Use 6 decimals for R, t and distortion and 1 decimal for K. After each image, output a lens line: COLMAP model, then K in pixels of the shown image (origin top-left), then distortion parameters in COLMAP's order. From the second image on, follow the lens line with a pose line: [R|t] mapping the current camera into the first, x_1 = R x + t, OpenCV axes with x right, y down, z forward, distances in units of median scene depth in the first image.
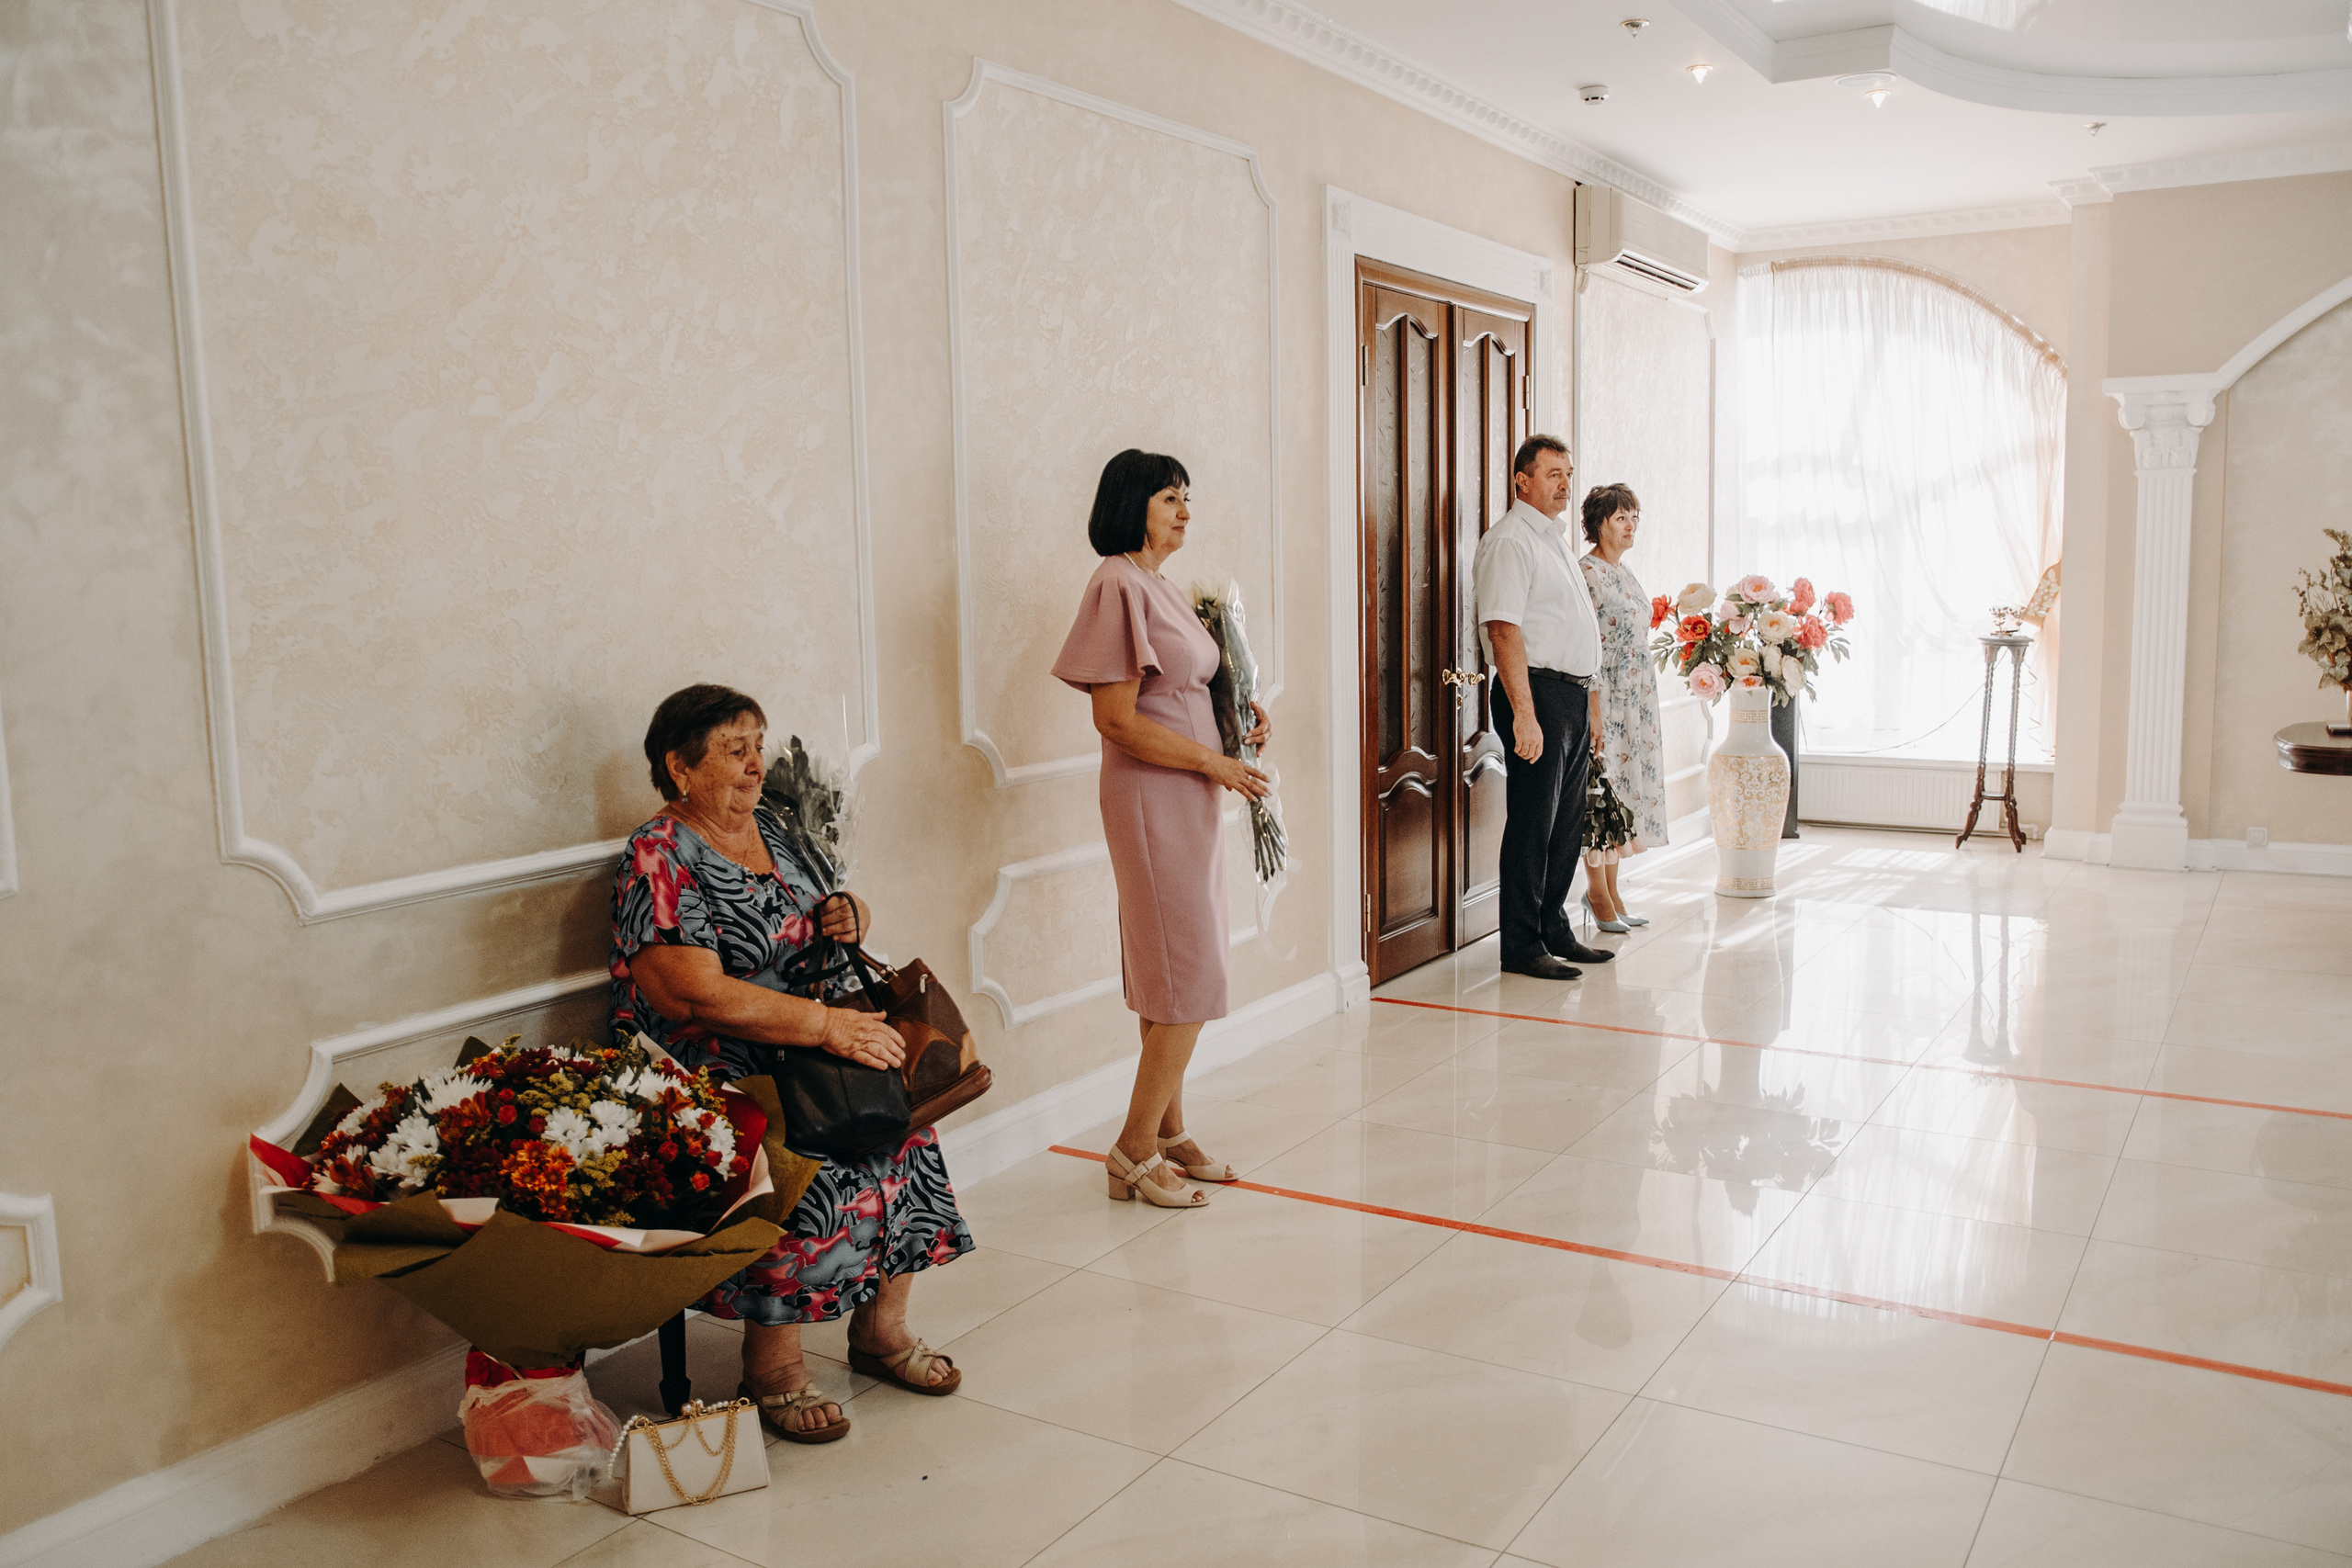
lens RADIAL K [[1886.5, 0, 1168.0], [0, 1886.5, 806.3], [0, 0, 1]] dist [-0.121416, 0.129666]
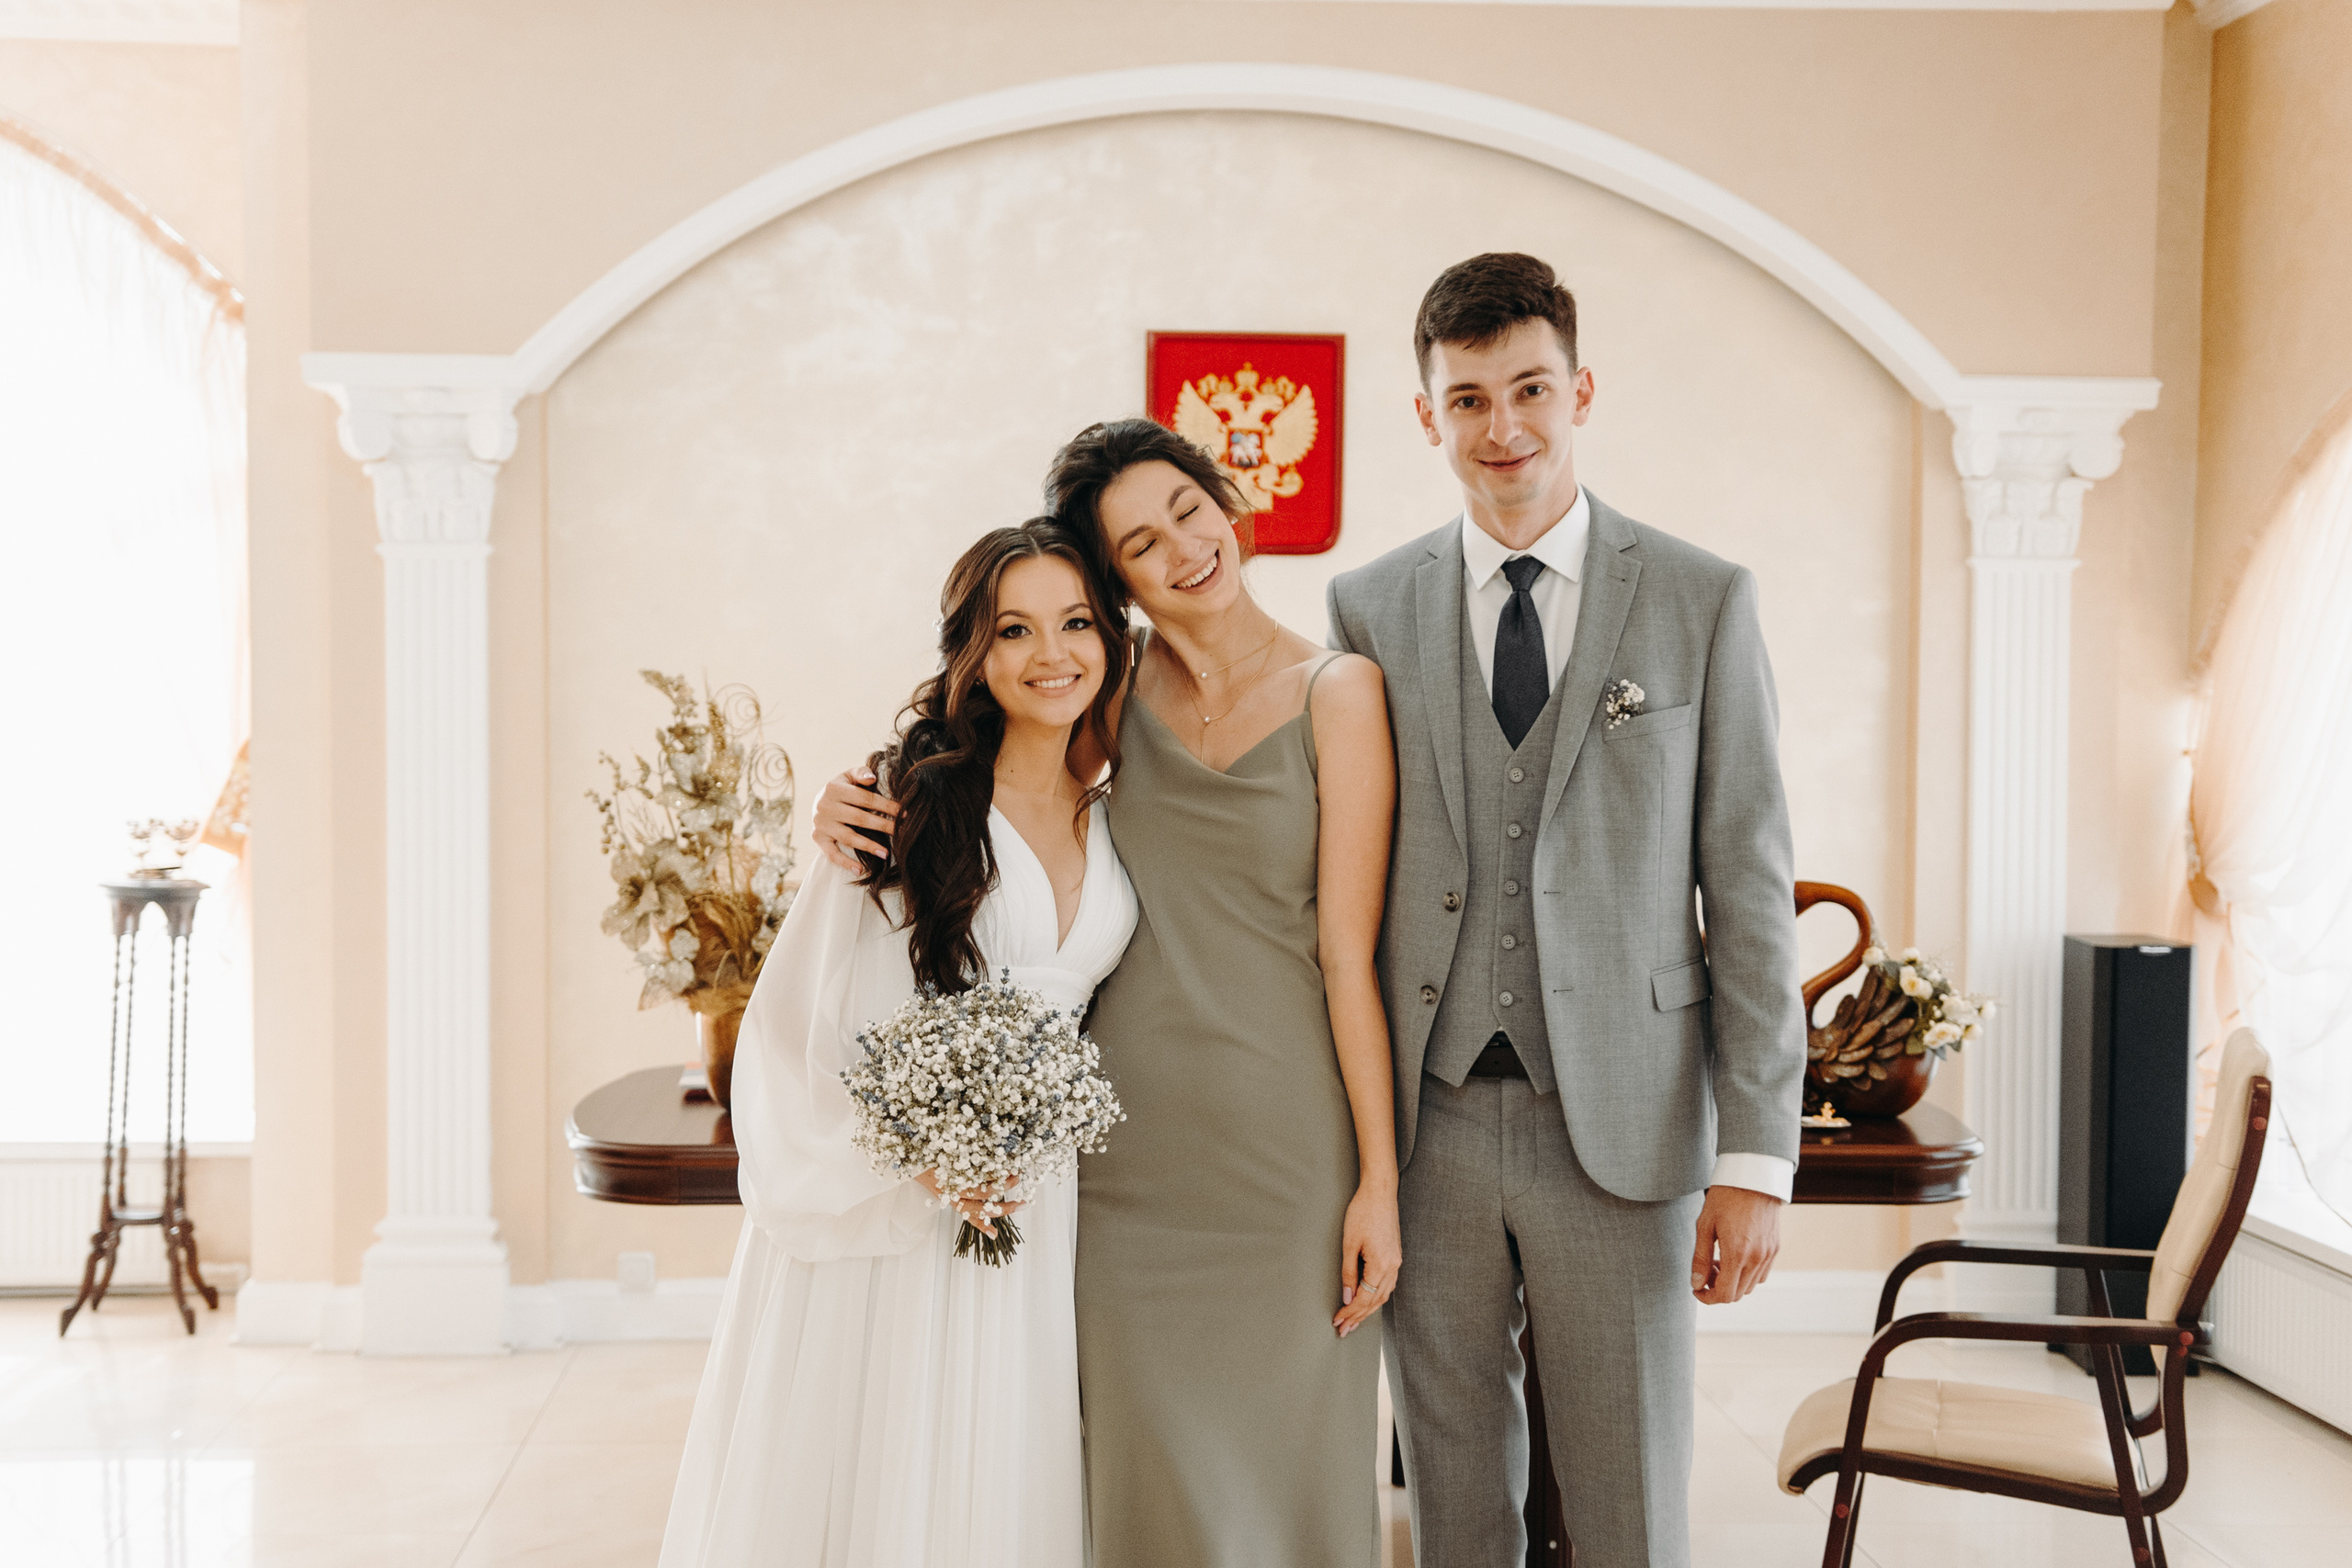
lens RADIAL K [[2922.6, 0, 1149.1], [0, 2922.6, 823.9], [0, 0, 1]] dist [0.041629, 0.050031]
pose [[0.810347, -0.000337, 0.585951, 0.233740], [0.054152, 0.995763, -0.074317, -0.038531], [-0.583443, 0.091953, 0.806932, 0.253838]]
